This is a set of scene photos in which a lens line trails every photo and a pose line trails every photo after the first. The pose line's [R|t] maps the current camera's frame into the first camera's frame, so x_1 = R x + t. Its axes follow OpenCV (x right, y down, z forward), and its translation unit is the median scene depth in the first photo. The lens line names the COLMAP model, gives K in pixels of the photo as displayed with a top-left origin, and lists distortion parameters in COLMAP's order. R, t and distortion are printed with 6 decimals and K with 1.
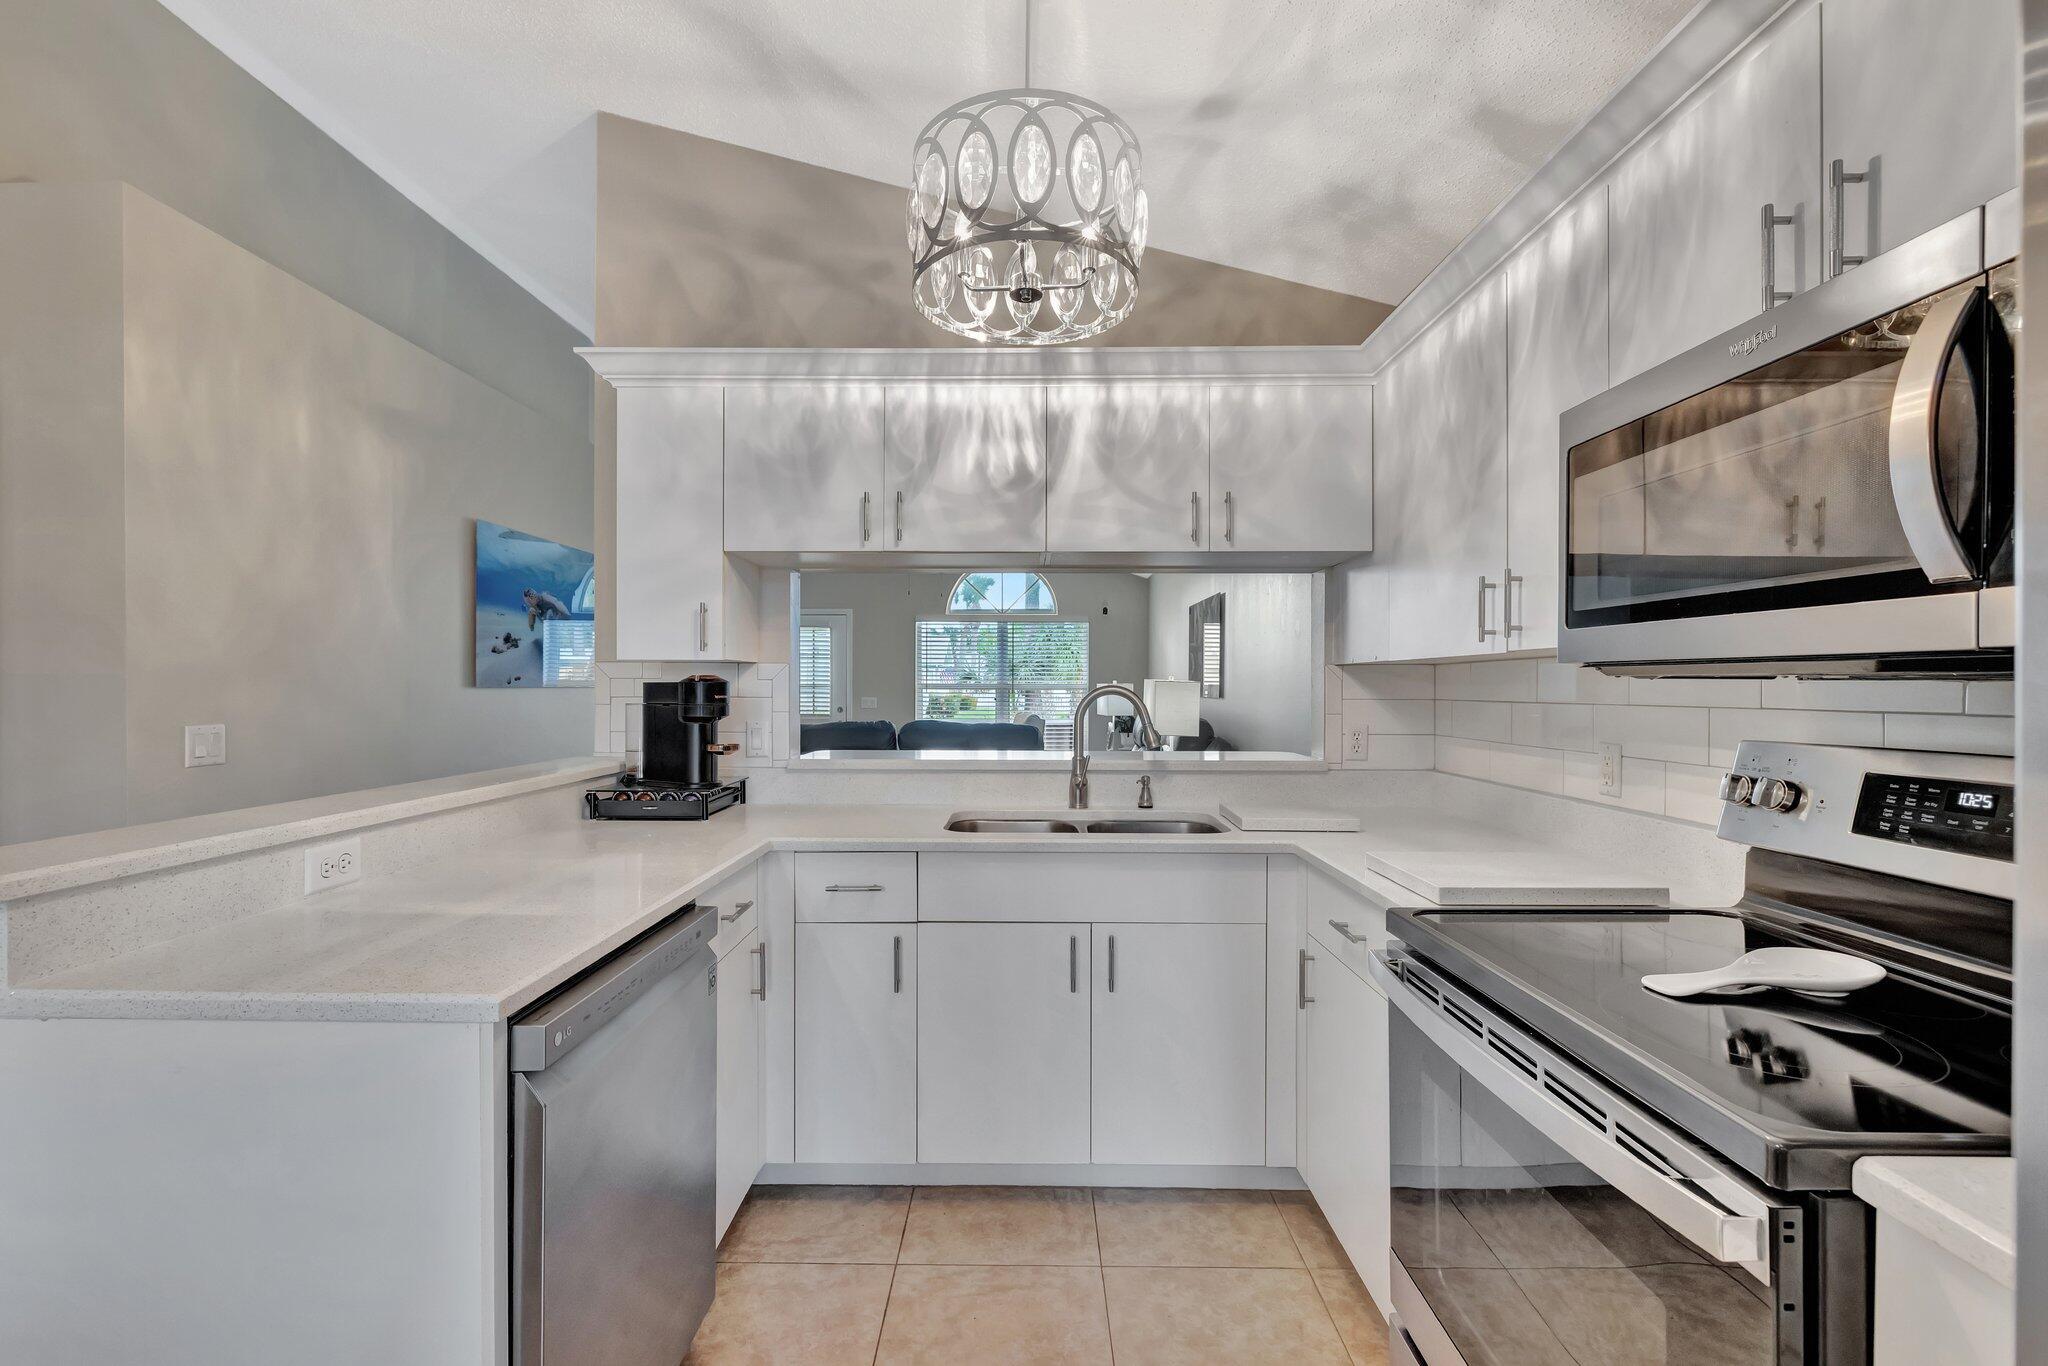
lens RADIAL K [[866.2, 0, 1026.1], [0, 866.2, 686.0], [0, 0, 1]] dist [-0.000185, 0.000158]
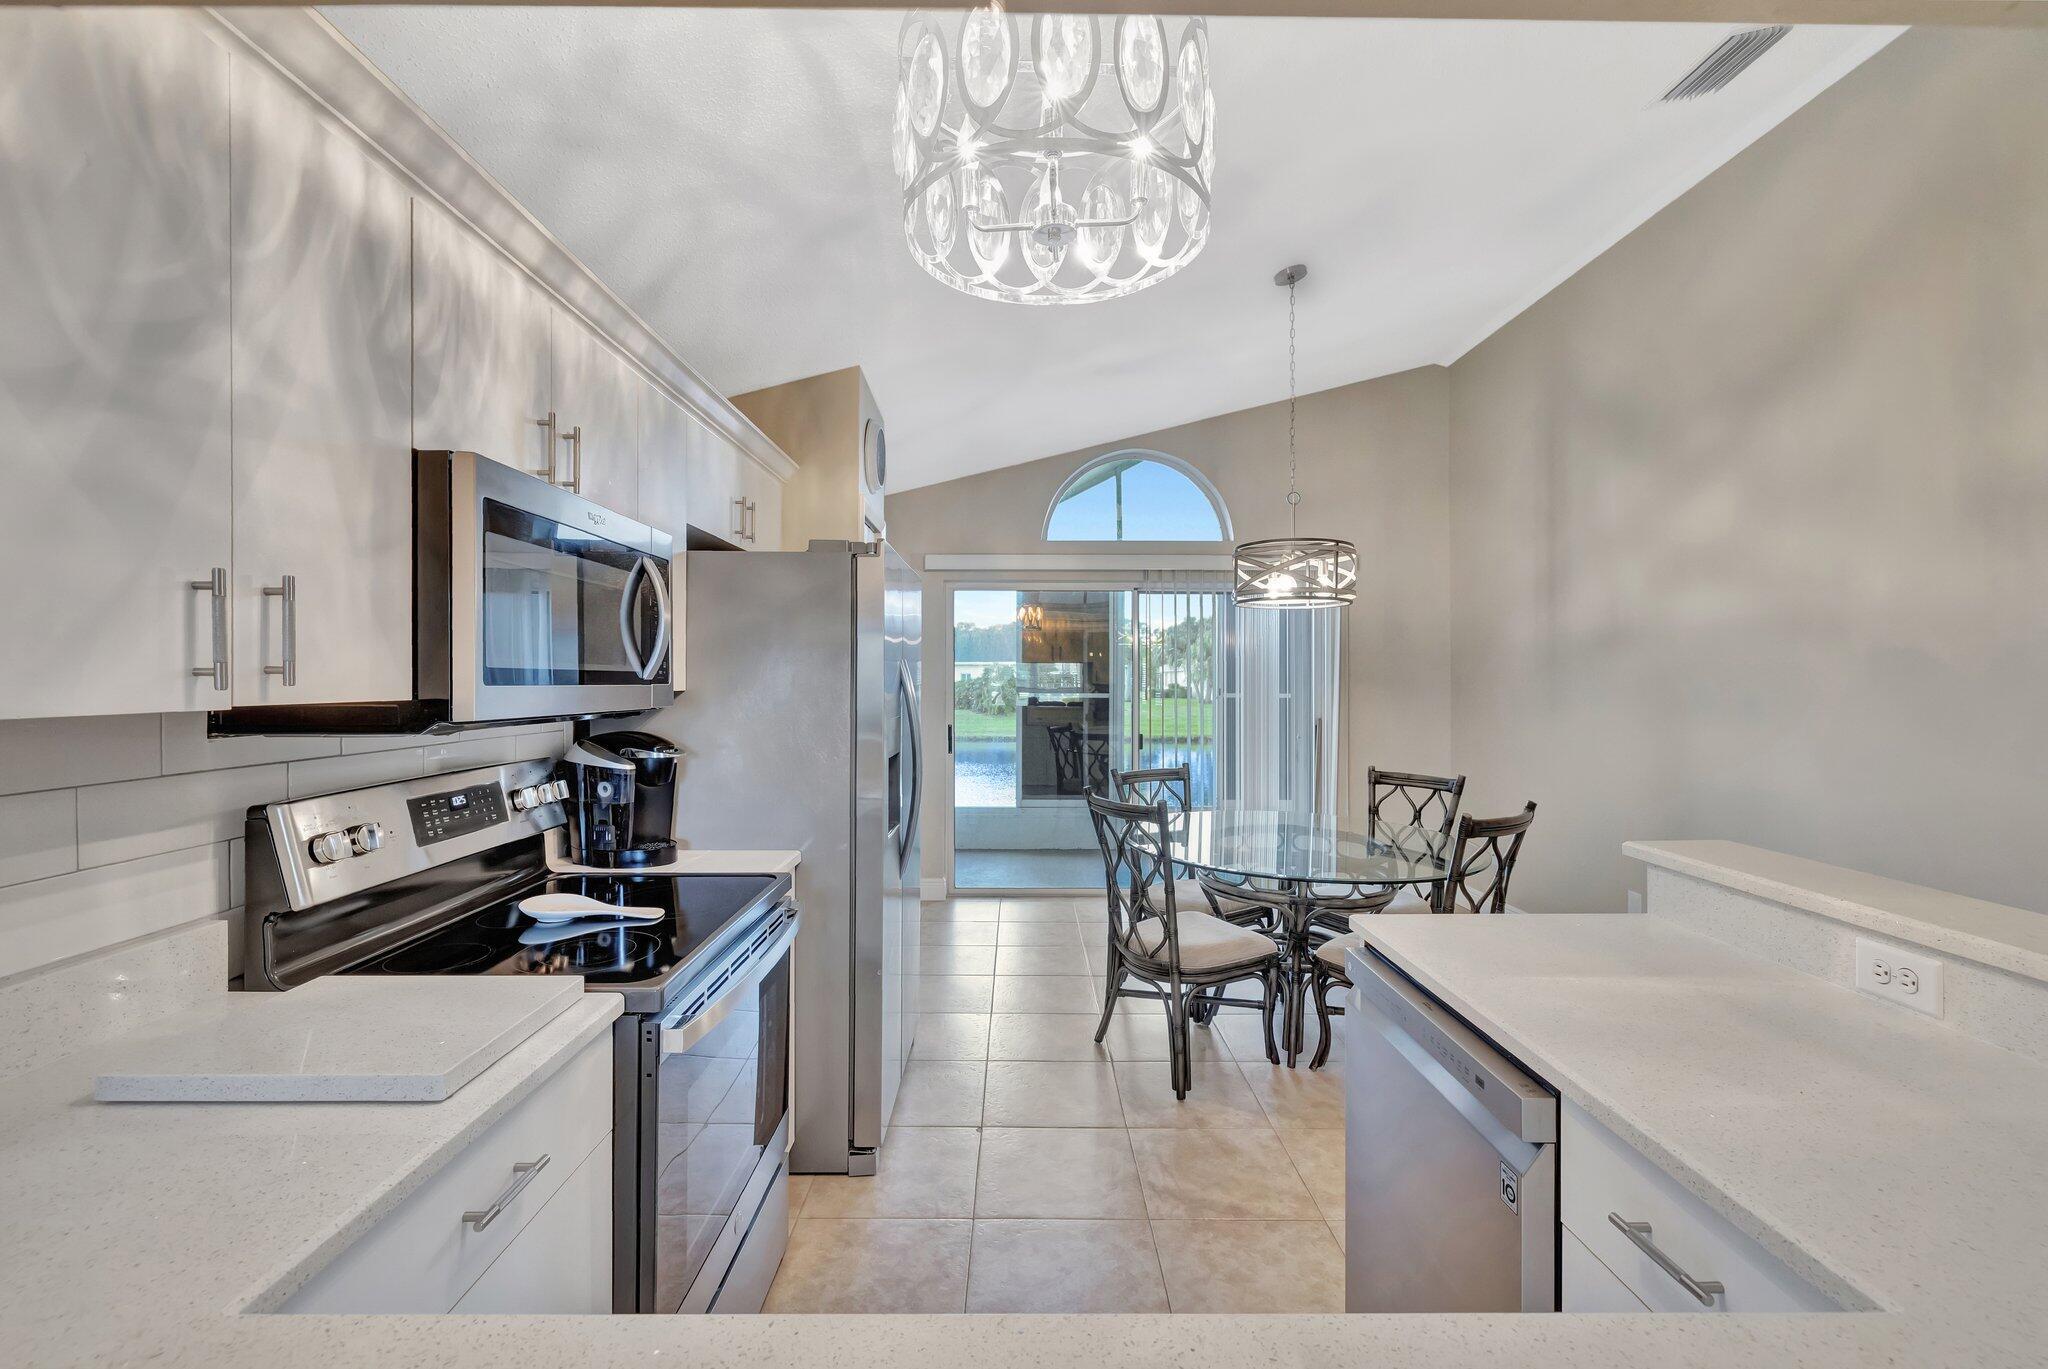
lens RADIAL K [[866.2, 0, 1024.5], [0, 866.2, 674.8], [0, 0, 1]] dist [-0.000185, 0.000158]
pose [[-0.999968, -0.003286, 0.007324, 0.010709], [-0.003319, 0.999984, -0.004590, -0.046495], [-0.007309, -0.004614, -0.999963, 1.214738]]
